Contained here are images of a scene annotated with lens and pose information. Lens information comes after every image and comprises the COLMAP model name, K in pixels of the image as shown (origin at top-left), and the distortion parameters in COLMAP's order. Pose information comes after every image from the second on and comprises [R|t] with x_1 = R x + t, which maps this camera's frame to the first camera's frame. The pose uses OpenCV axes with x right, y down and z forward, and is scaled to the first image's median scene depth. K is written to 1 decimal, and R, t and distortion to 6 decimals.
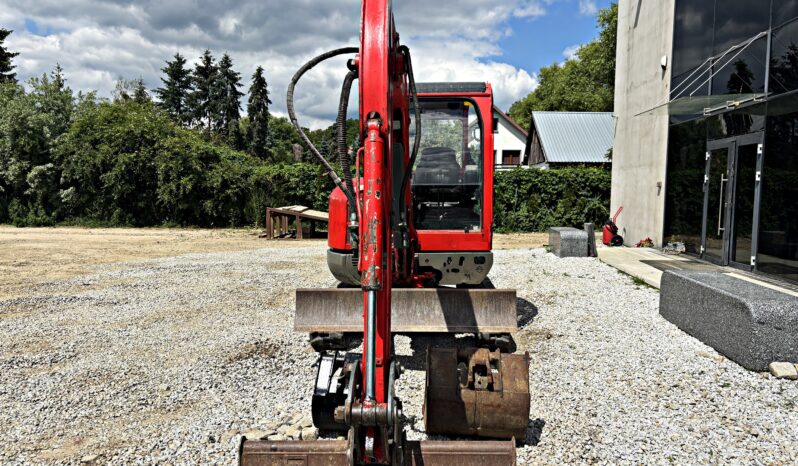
lens RADIAL K [[600.8, 0, 403.5], [0, 600.8, 245.3], [0, 0, 1]] dist [0.047966, -0.073576]
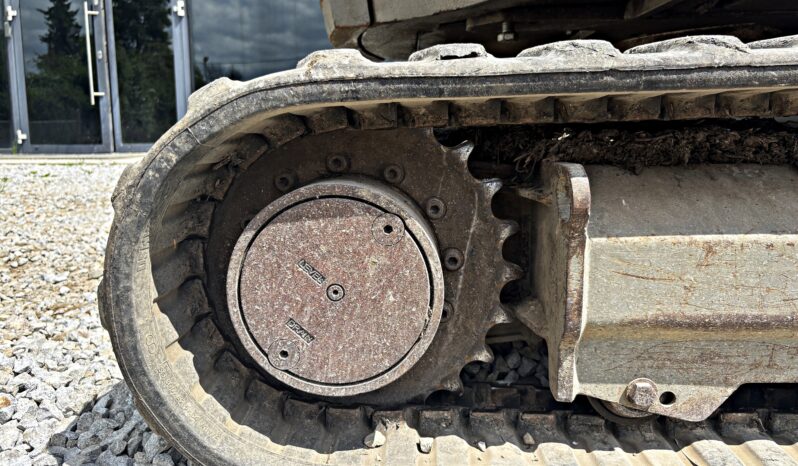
lens RADIAL K [[603.2, 0, 398.2], [0, 603.2, 239.6], [0, 0, 1]] dist [0.056188, -0.064610]
pose [[0.007145, -0.136536, 0.990609, -0.087155], [0.098159, 0.985946, 0.135185, 0.049717], [-0.995145, 0.096271, 0.020446, 0.514697]]
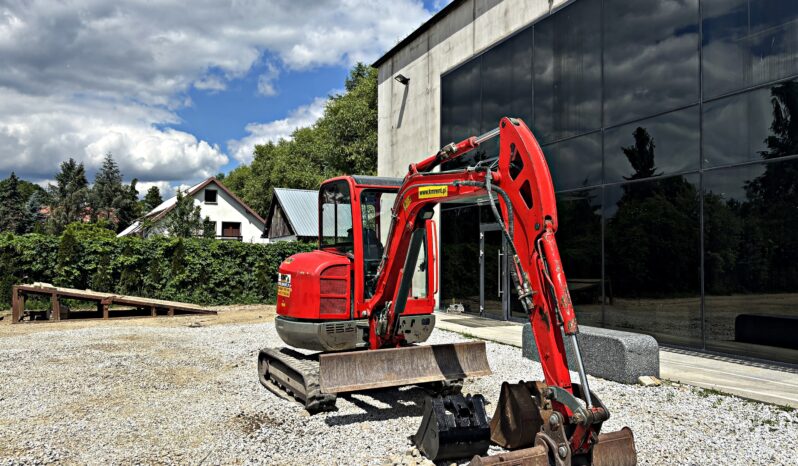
lens RADIAL K [[600.8, 0, 403.5], [0, 600.8, 245.3], [0, 0, 1]] dist [0.047966, -0.073576]
pose [[0.873988, 0.006129, 0.485909, -0.211783], [0.050991, 0.993244, -0.104243, -0.001831], [-0.483265, 0.115884, 0.867771, -0.021615]]
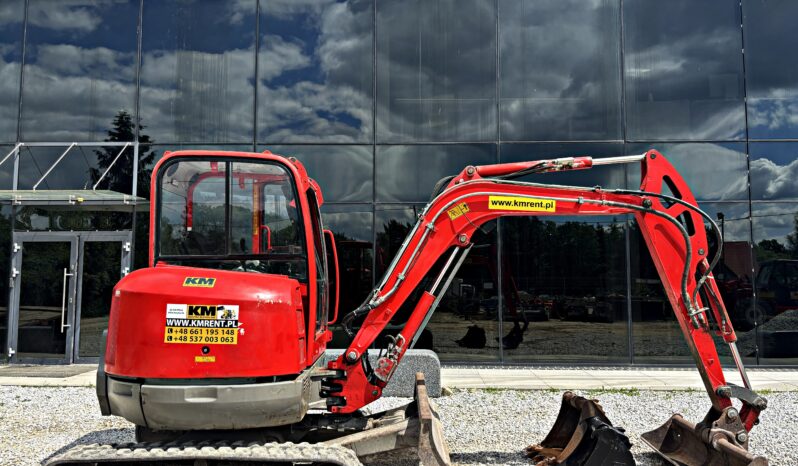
lens RADIAL K [[603.2, 0, 398.2], [0, 603.2, 239.6], [0, 0, 1]] dist [0.056188, -0.064610]
pose [[-0.021014, 0.069034, 0.997393, -0.339811], [0.089954, 0.993698, -0.066883, -0.037416], [-0.995724, 0.088314, -0.027091, 0.364989]]
